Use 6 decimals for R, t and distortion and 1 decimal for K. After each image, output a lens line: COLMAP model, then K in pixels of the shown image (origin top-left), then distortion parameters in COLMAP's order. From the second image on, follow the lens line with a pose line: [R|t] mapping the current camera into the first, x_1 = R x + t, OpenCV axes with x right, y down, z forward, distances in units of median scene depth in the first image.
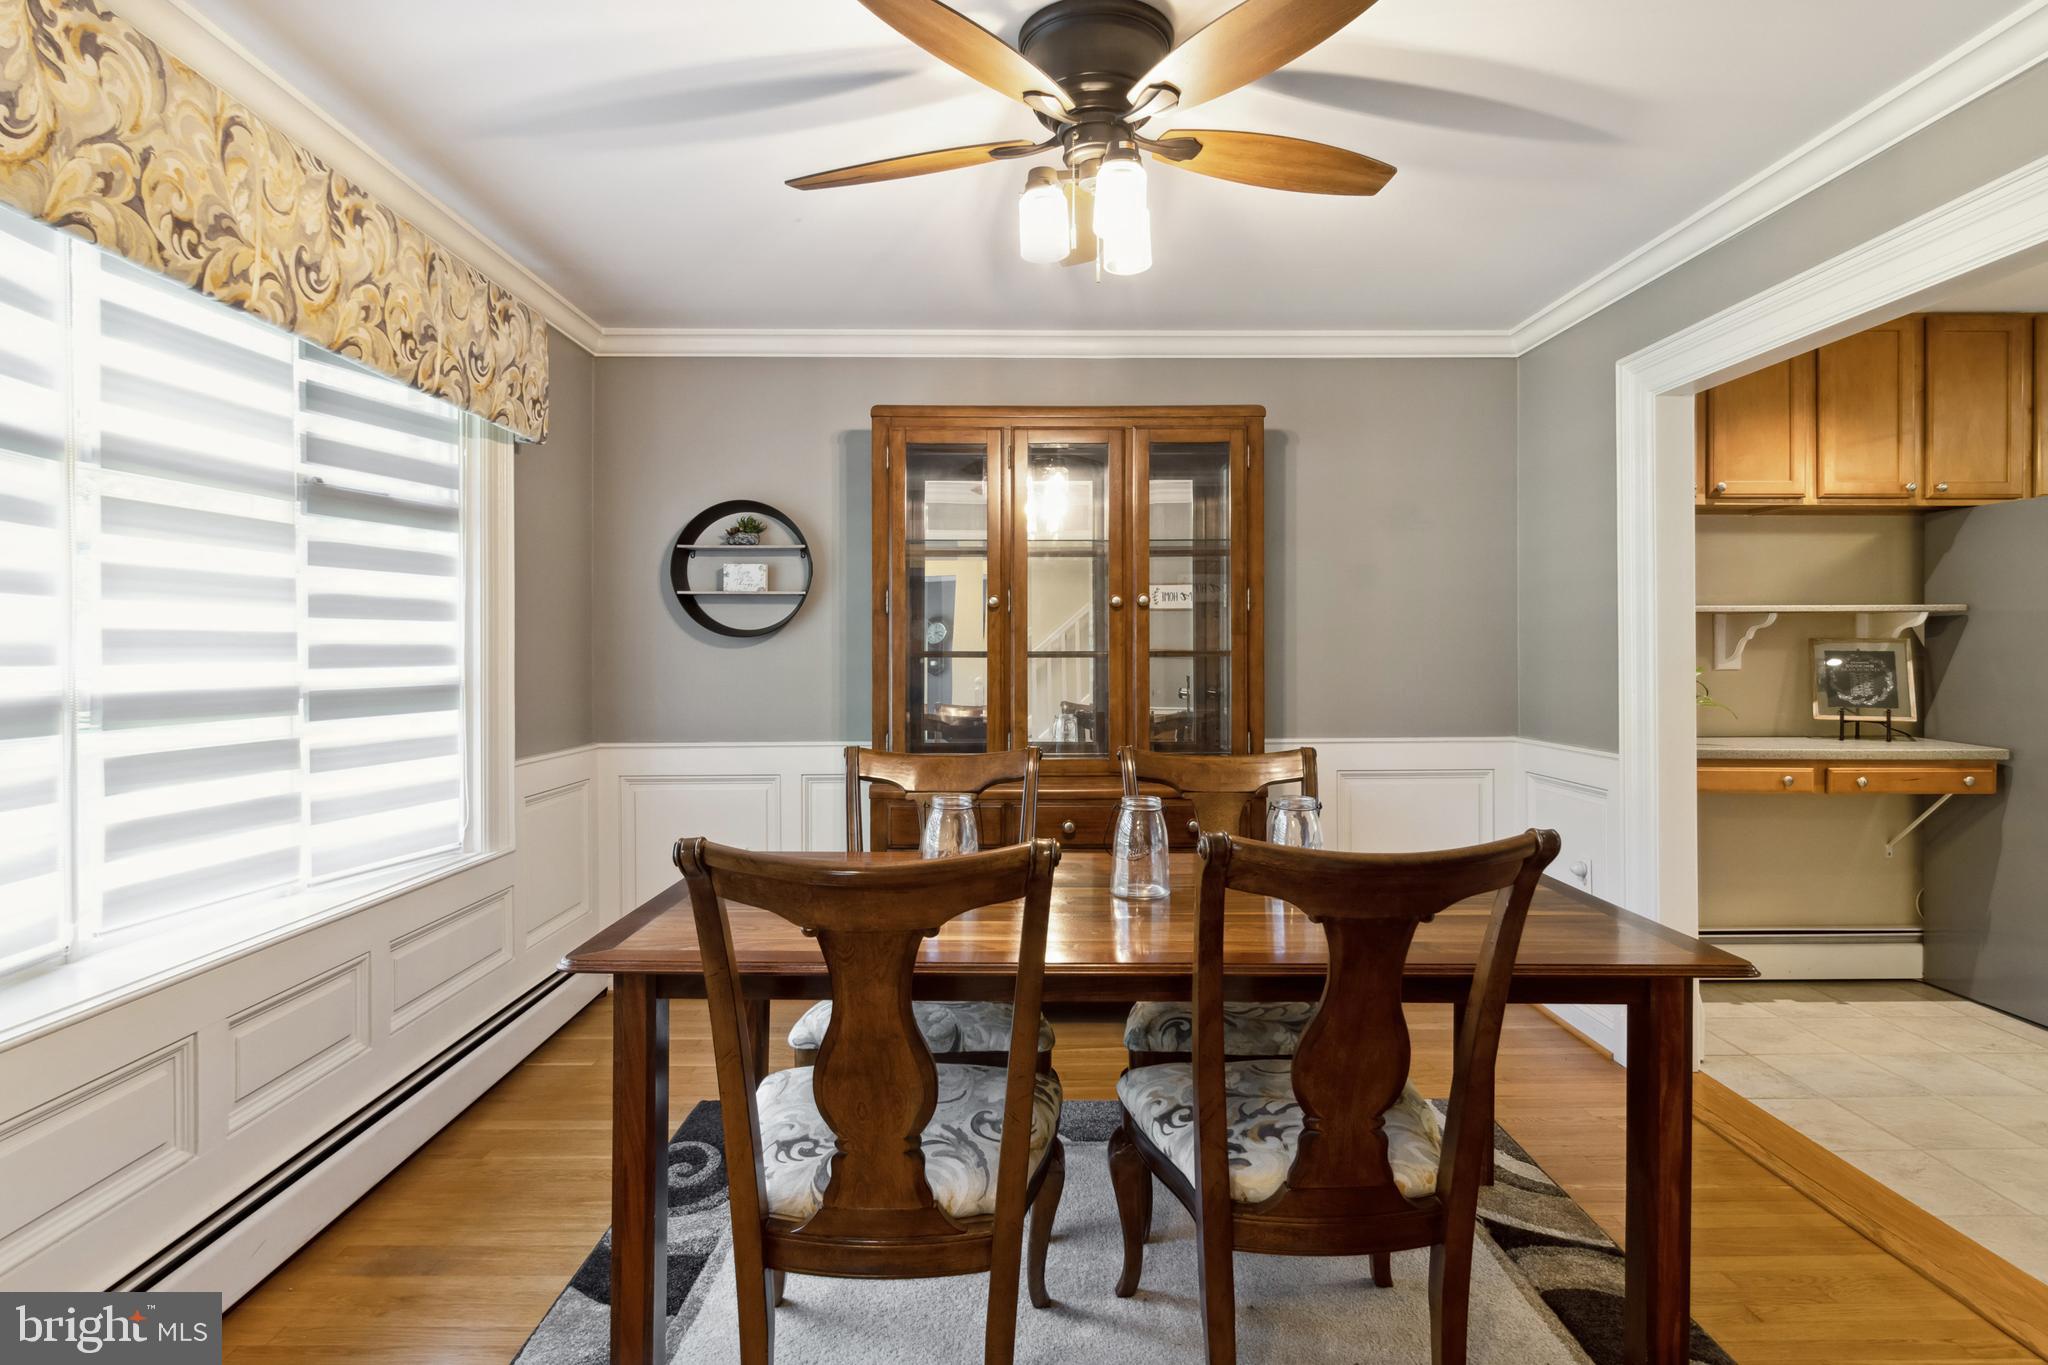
lens RADIAL K [[1107.1, 0, 1019.9], [0, 1107.1, 657.3], [0, 0, 1]] dist [0.000004, 0.000205]
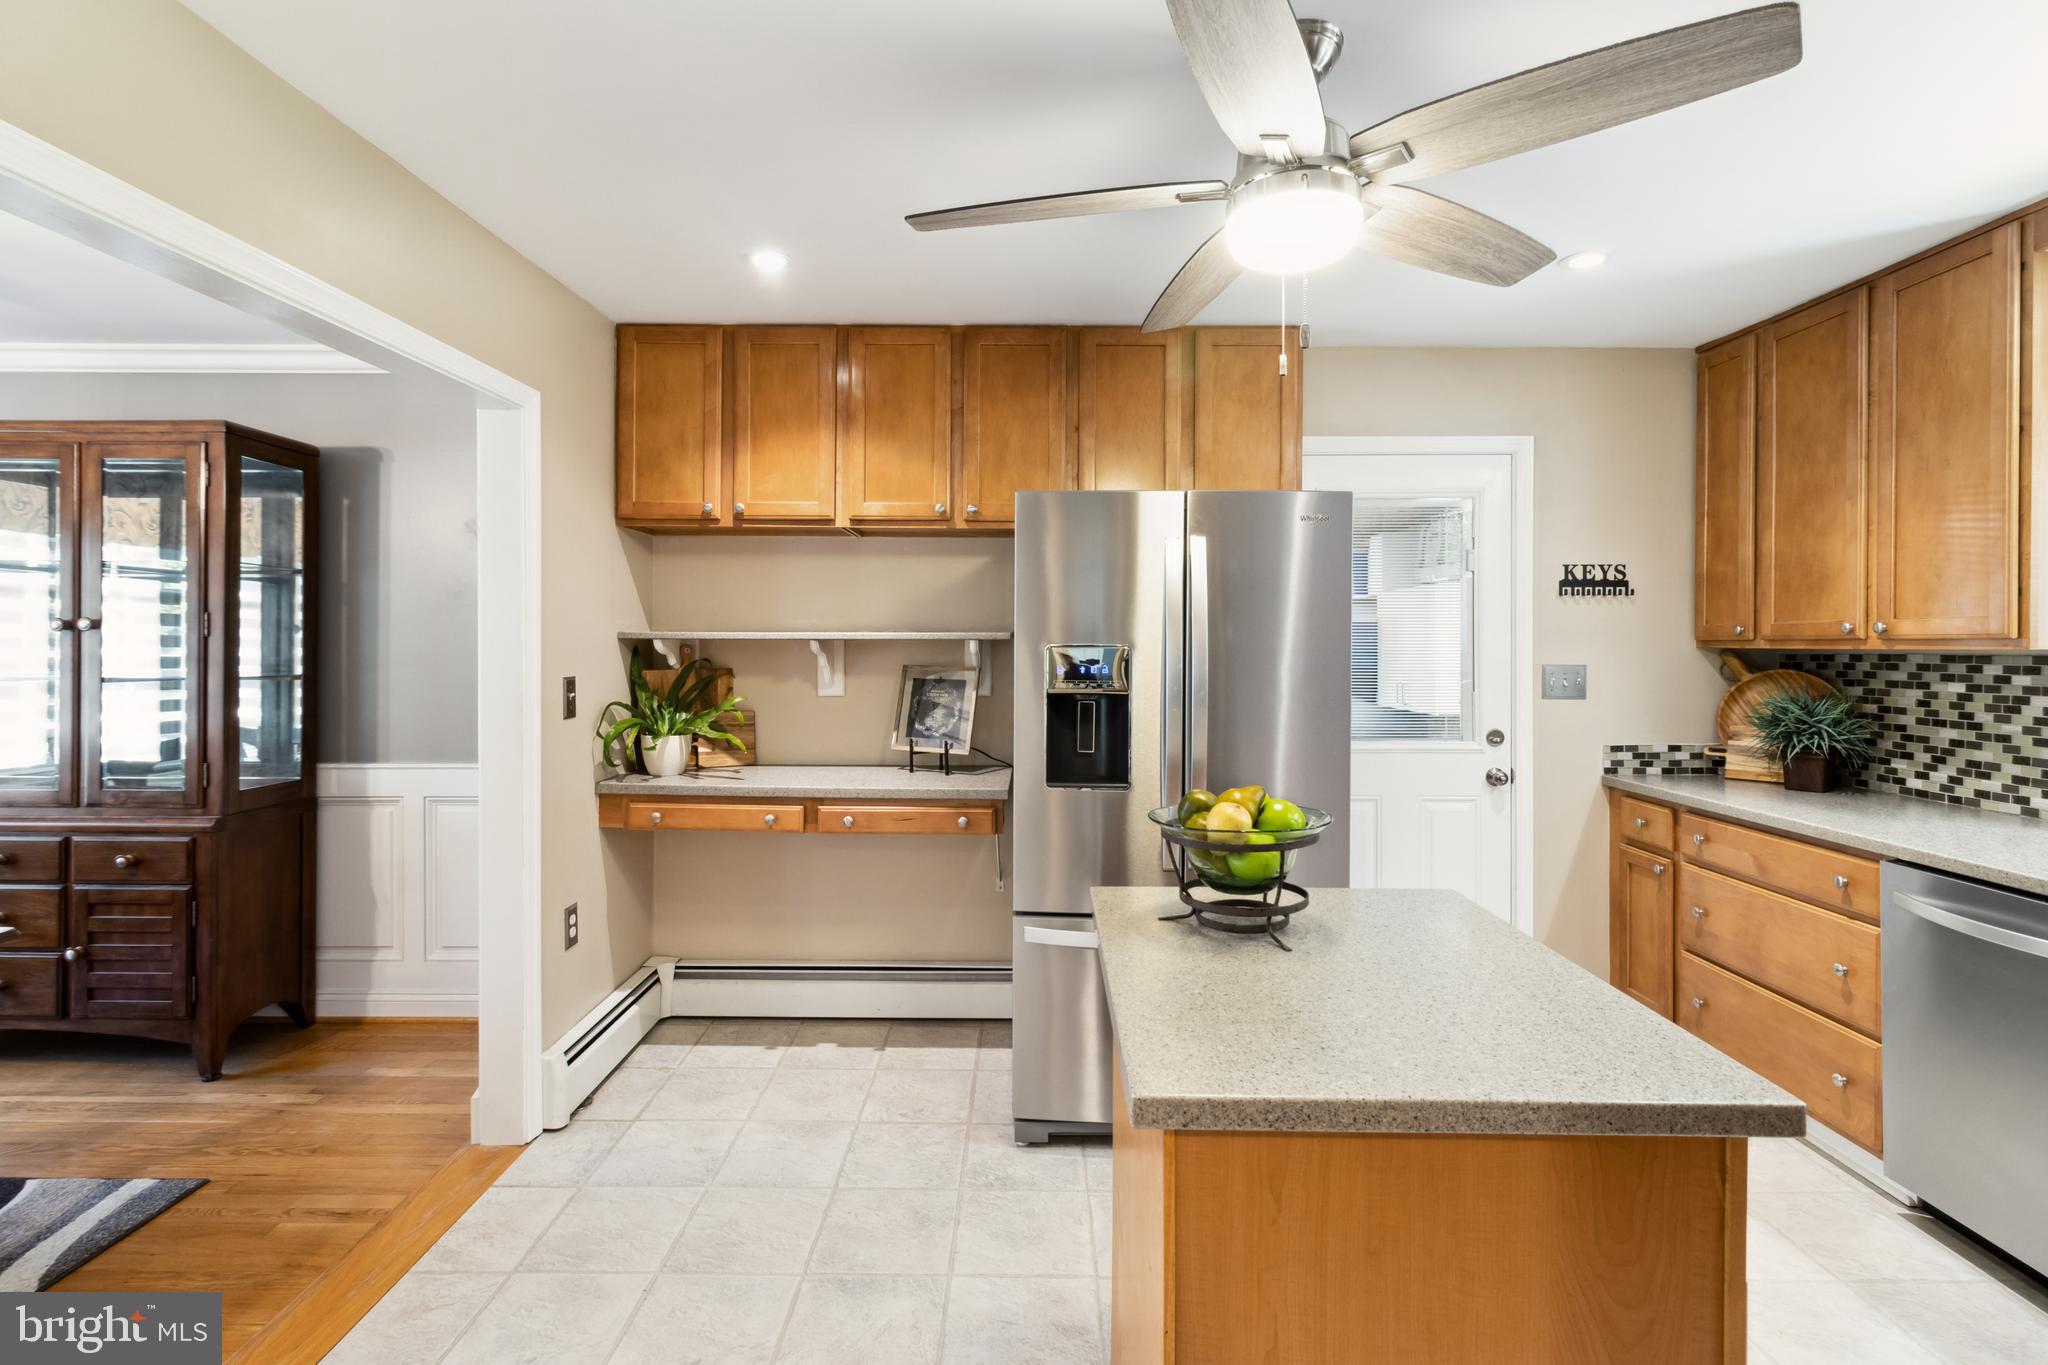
lens RADIAL K [[943.8, 0, 1017.4], [0, 943.8, 647.2], [0, 0, 1]] dist [0.000886, -0.000042]
pose [[0.999810, 0.006882, -0.018258, 0.879185], [-0.006853, 0.999975, 0.001687, -0.036903], [0.018269, -0.001561, 0.999832, 0.190175]]
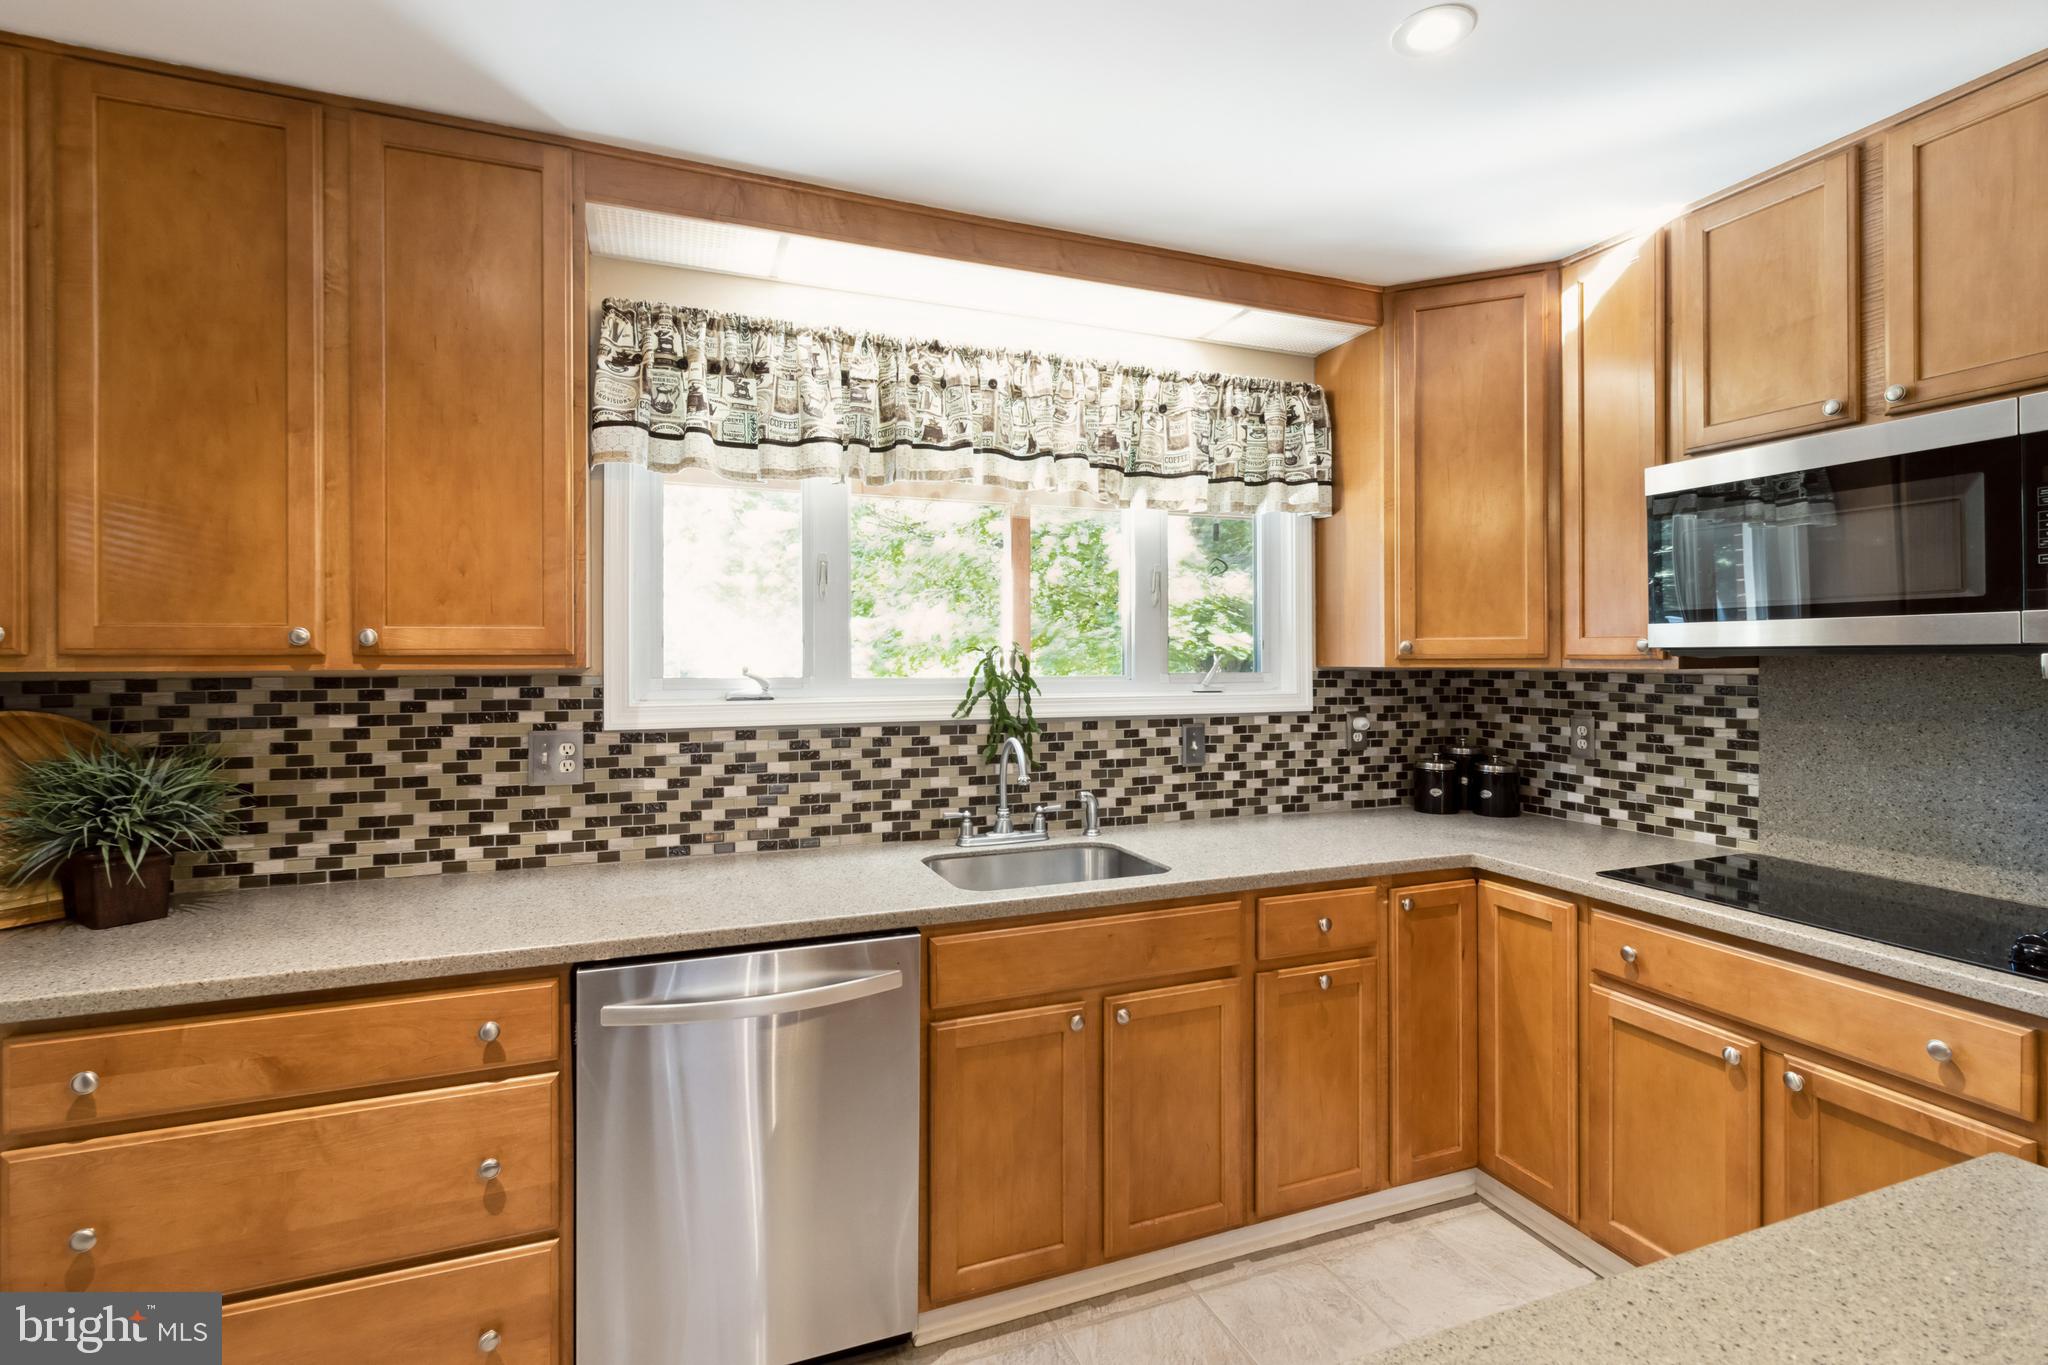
lens RADIAL K [[947.2, 0, 1019.0], [0, 947.2, 658.1], [0, 0, 1]] dist [0.002135, 0.000418]
pose [[-0.355948, 0.007941, 0.934472, 0.953292], [0.007974, 0.999953, -0.005460, -0.039265], [-0.934472, 0.005508, -0.355995, 0.754481]]
